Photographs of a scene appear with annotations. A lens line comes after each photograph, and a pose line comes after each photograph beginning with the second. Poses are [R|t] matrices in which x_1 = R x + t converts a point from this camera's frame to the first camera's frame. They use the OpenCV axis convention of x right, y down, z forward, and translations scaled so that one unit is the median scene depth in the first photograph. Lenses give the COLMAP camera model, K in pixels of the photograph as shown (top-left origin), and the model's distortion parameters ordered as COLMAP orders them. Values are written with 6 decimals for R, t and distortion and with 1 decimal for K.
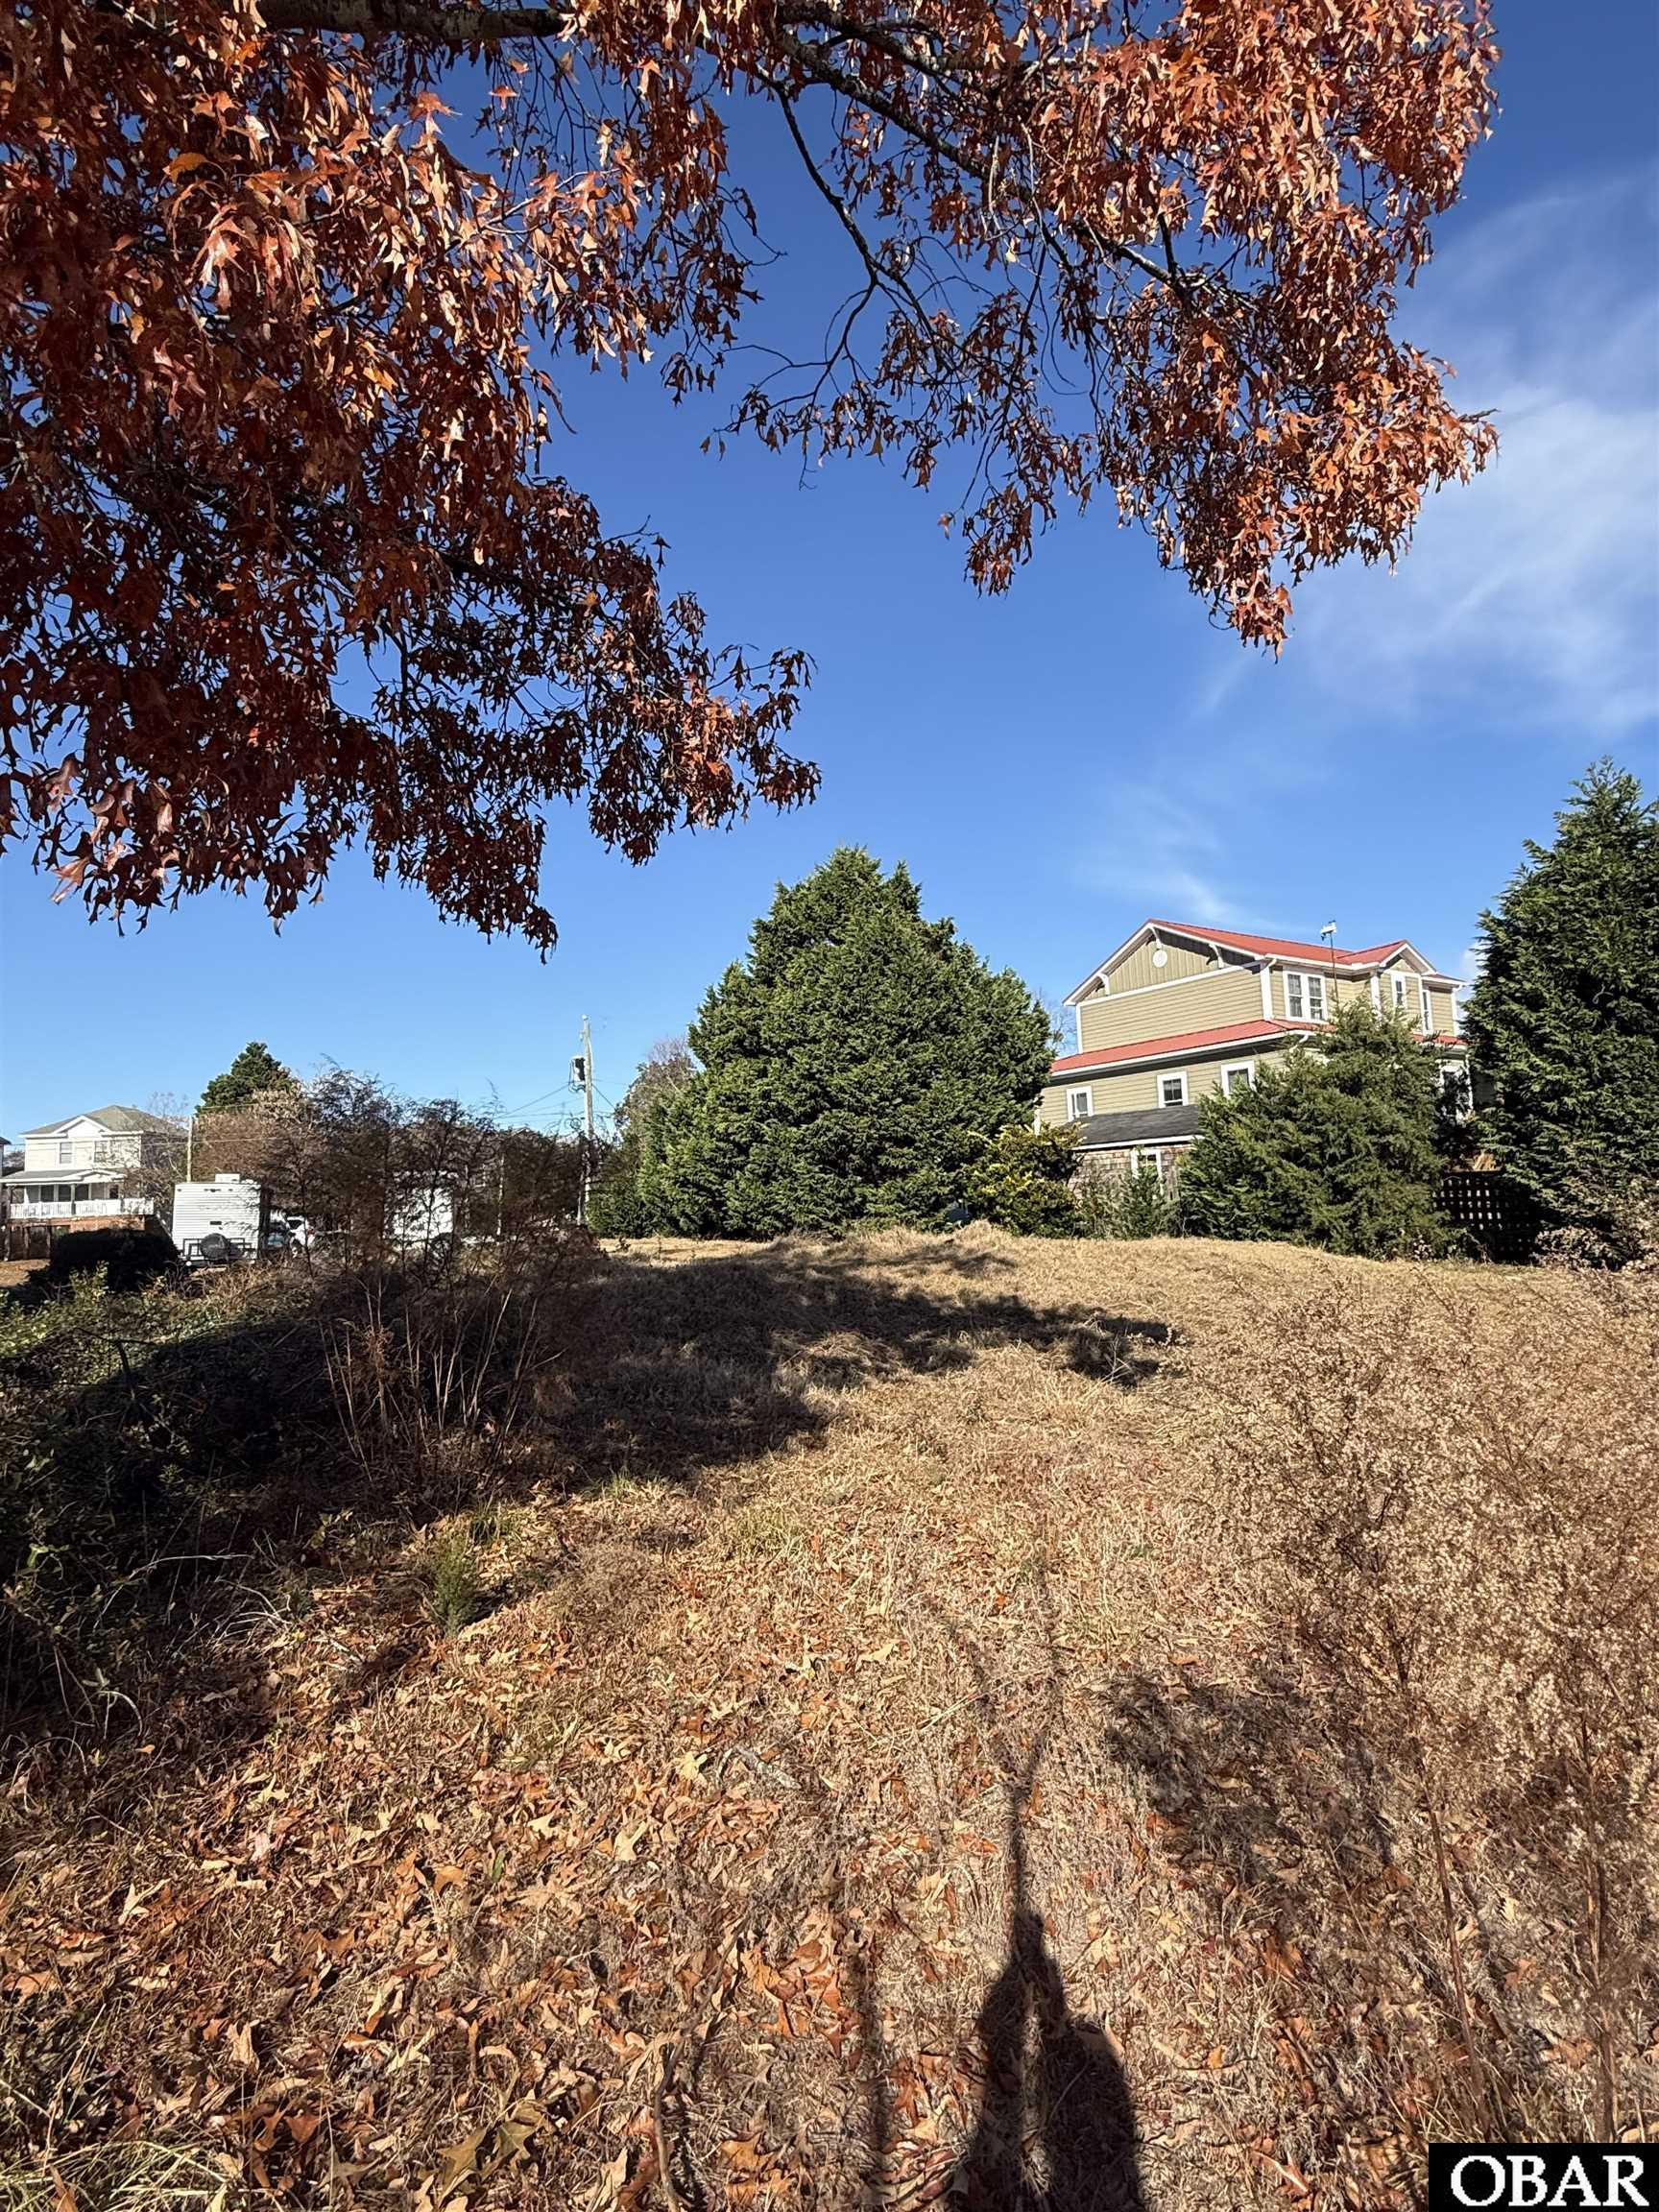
lens RADIAL K [[1114.4, 0, 827.3], [0, 1114.4, 1093.6], [0, 0, 1]] dist [0.000667, 0.000023]
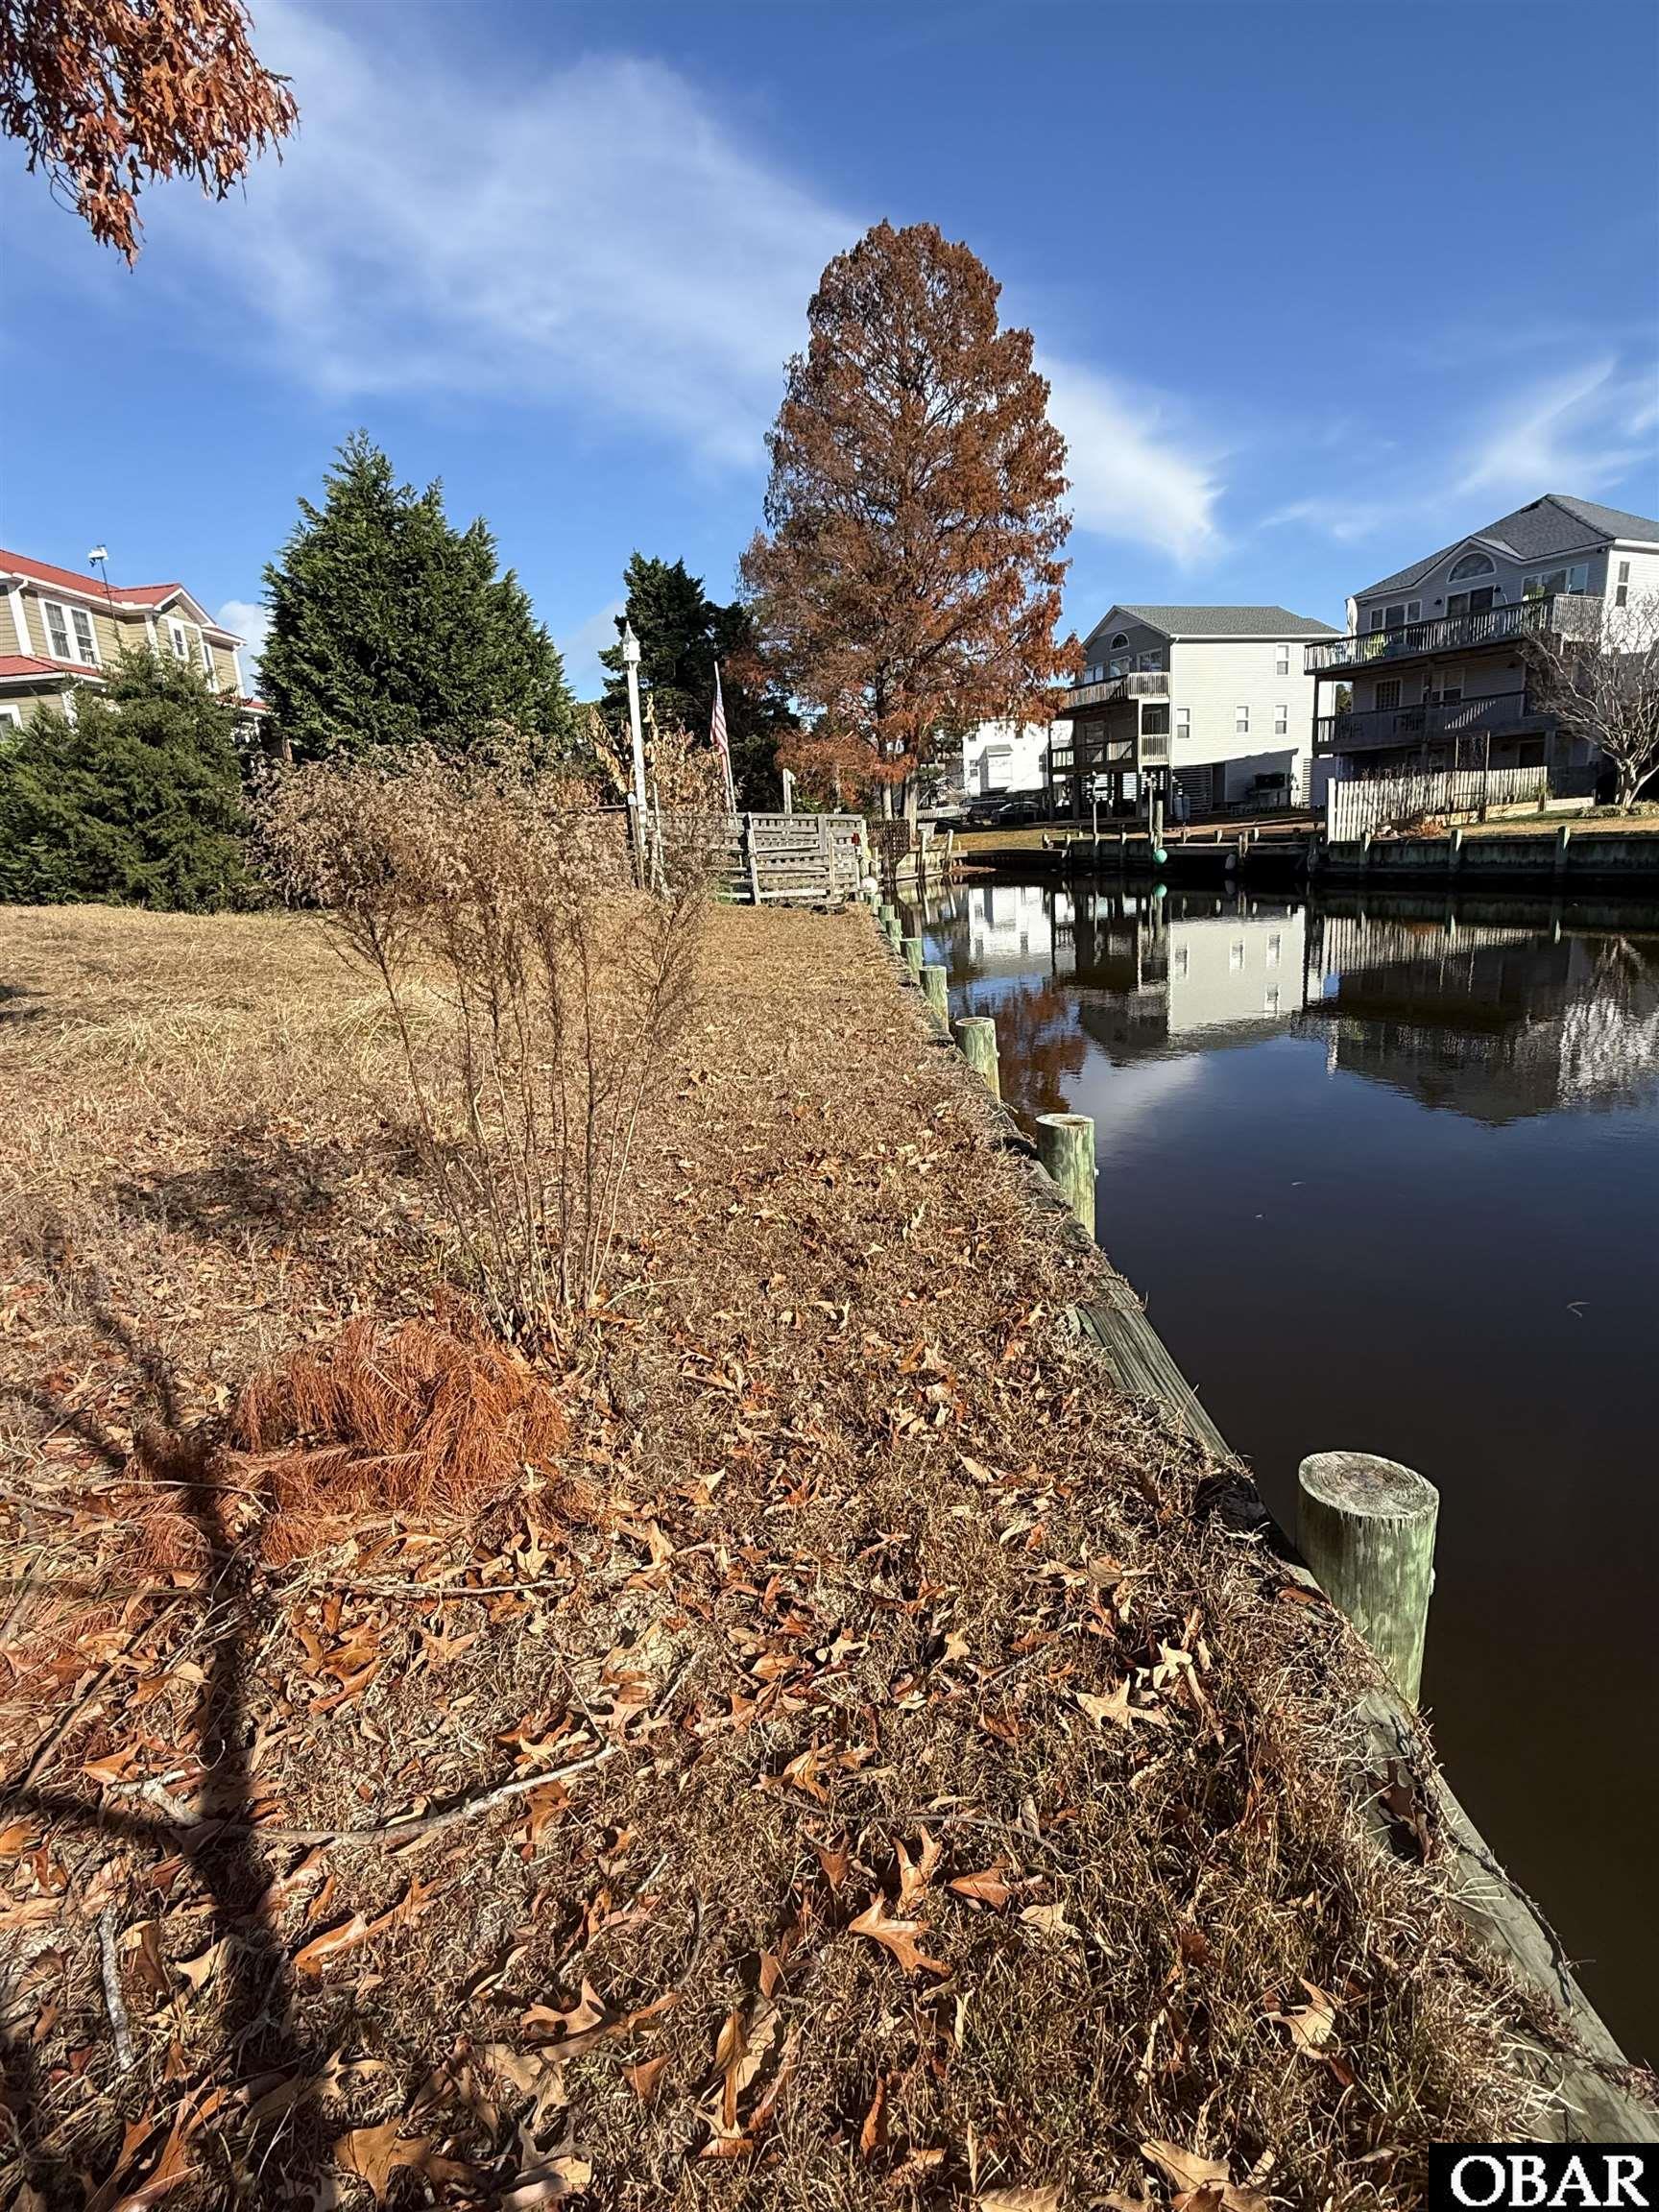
lens RADIAL K [[1114.4, 0, 828.0], [0, 1114.4, 1103.2], [0, 0, 1]] dist [0.000667, 0.000023]
pose [[0.553979, -0.202971, 0.807410, -0.038162], [-0.041294, 0.961933, 0.270149, 0.010264], [-0.831506, -0.182998, 0.524508, -0.040805]]
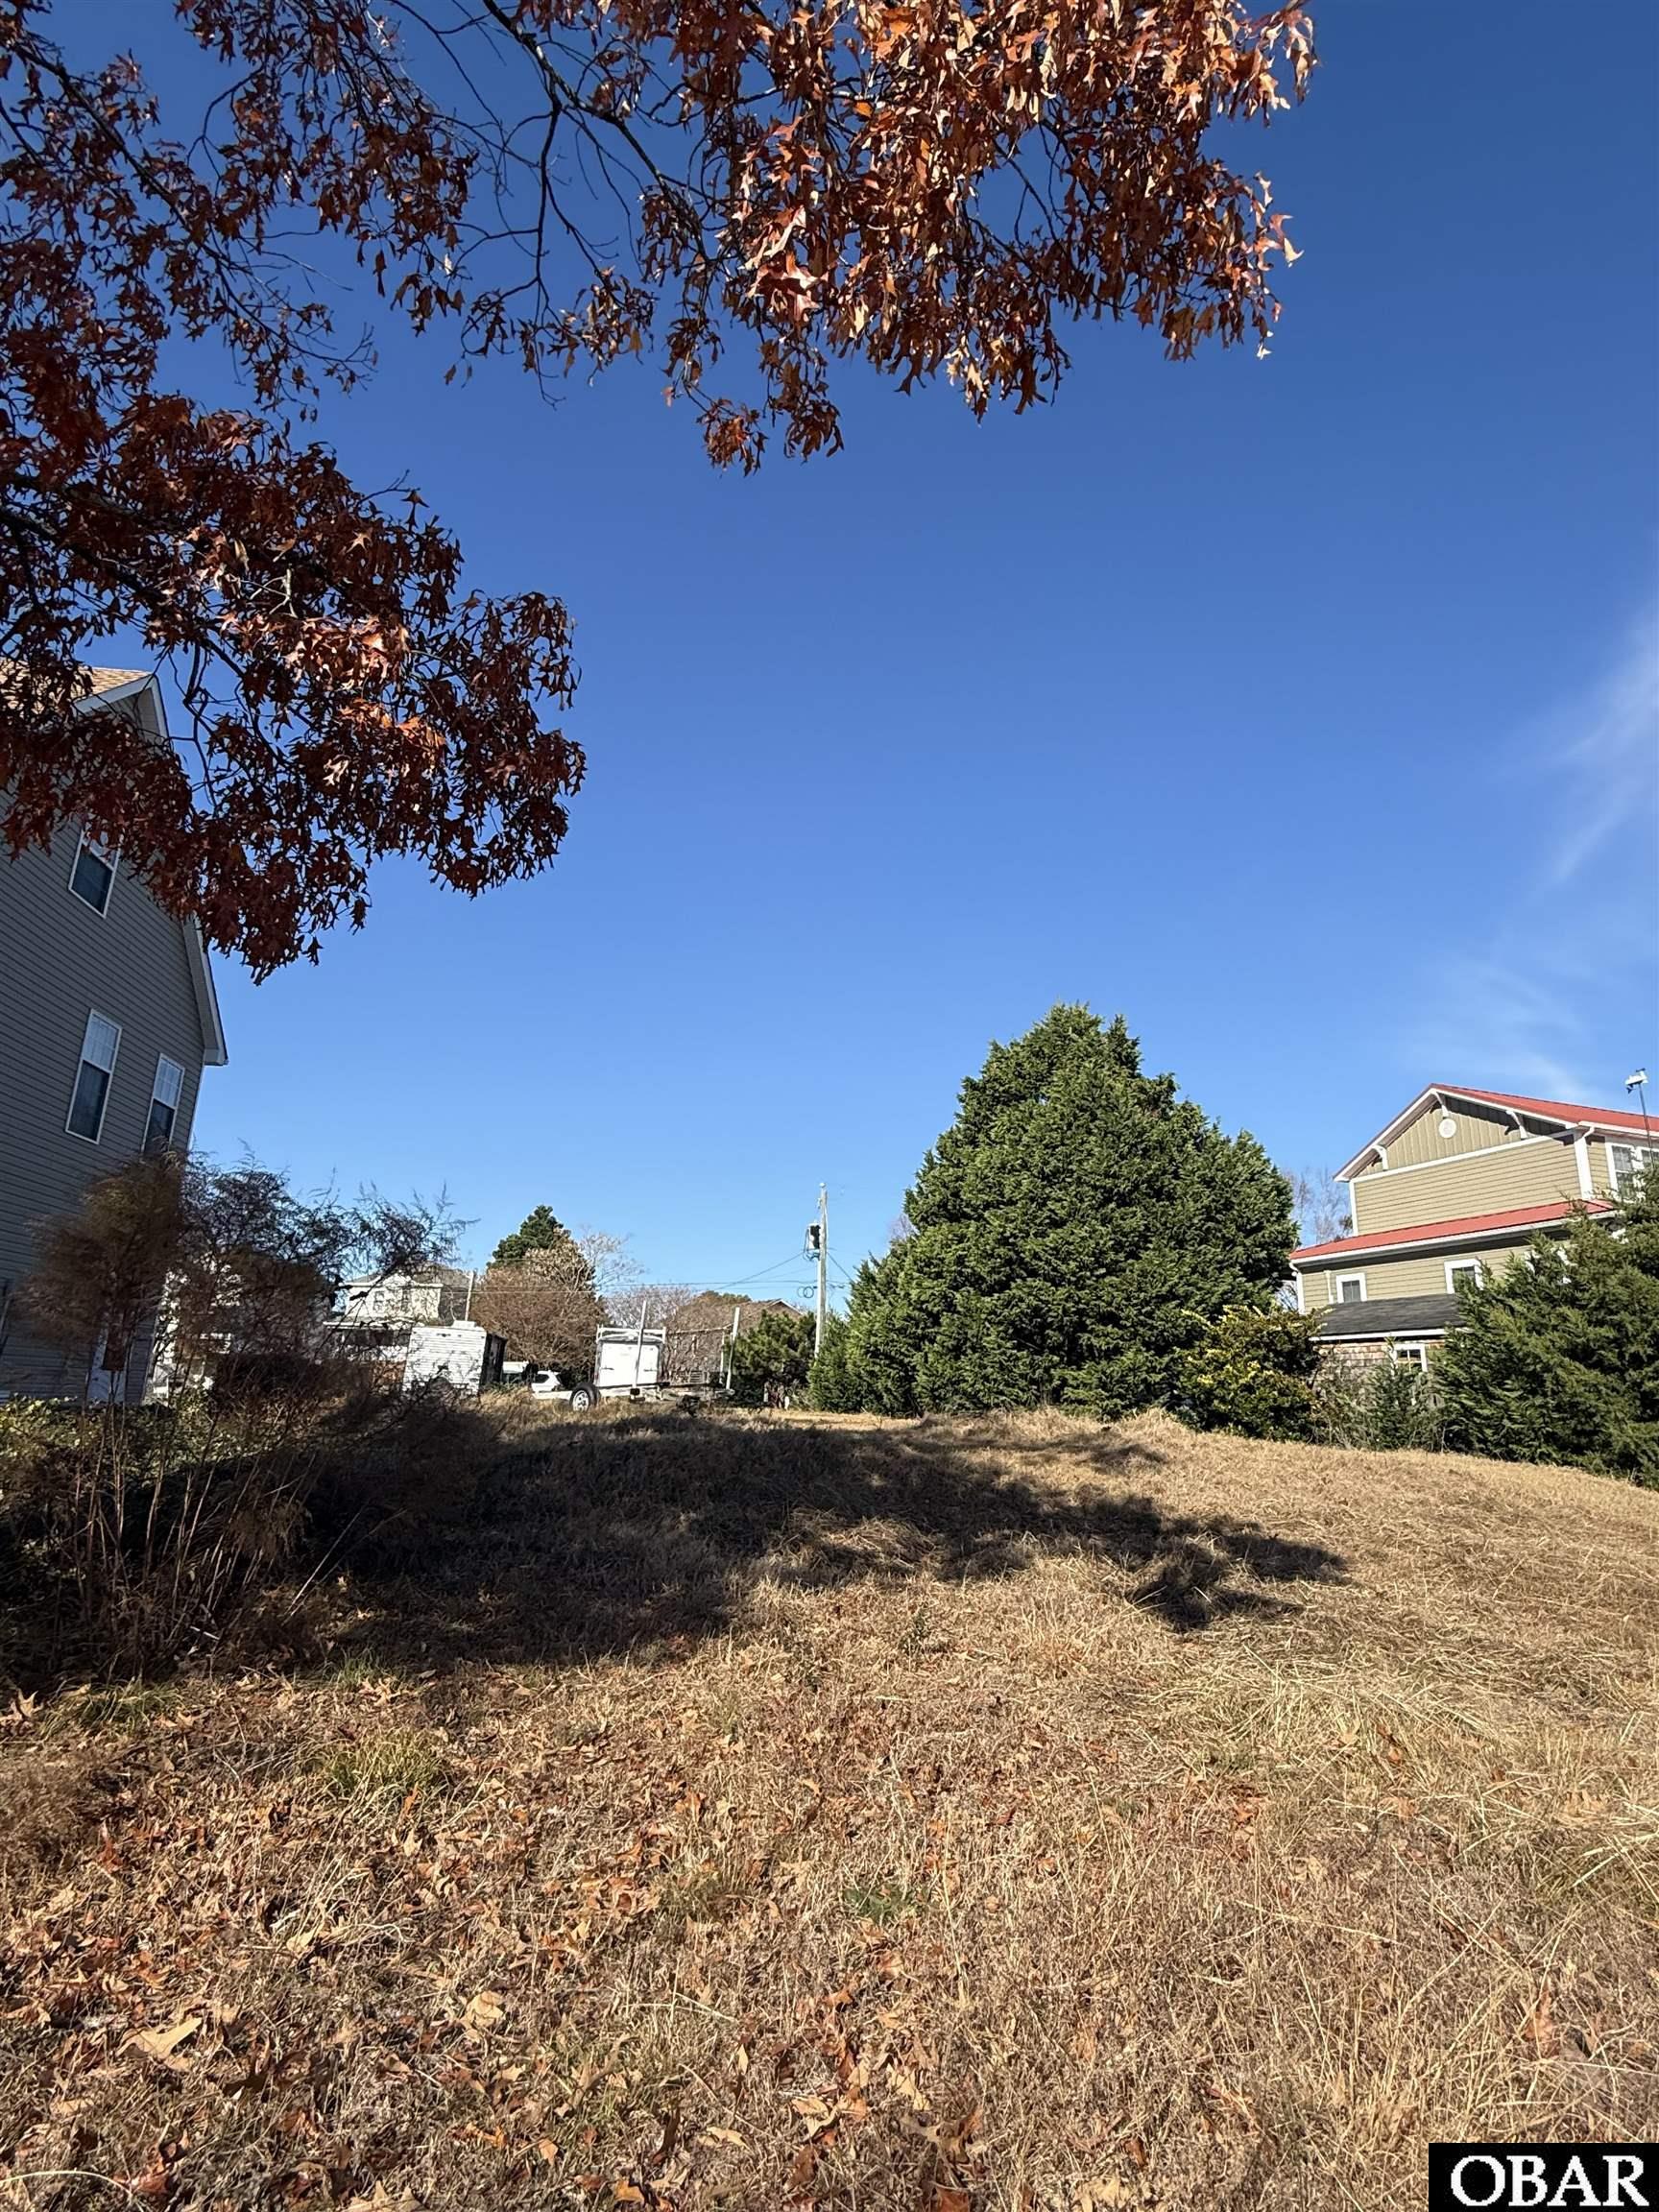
lens RADIAL K [[1114.4, 0, 833.5], [0, 1114.4, 1097.1], [0, 0, 1]] dist [0.000667, 0.000023]
pose [[0.968204, 0.003408, -0.250140, 0.080338], [-0.043684, 0.986848, -0.155639, 0.017200], [0.246319, 0.161618, 0.955618, 0.073509]]
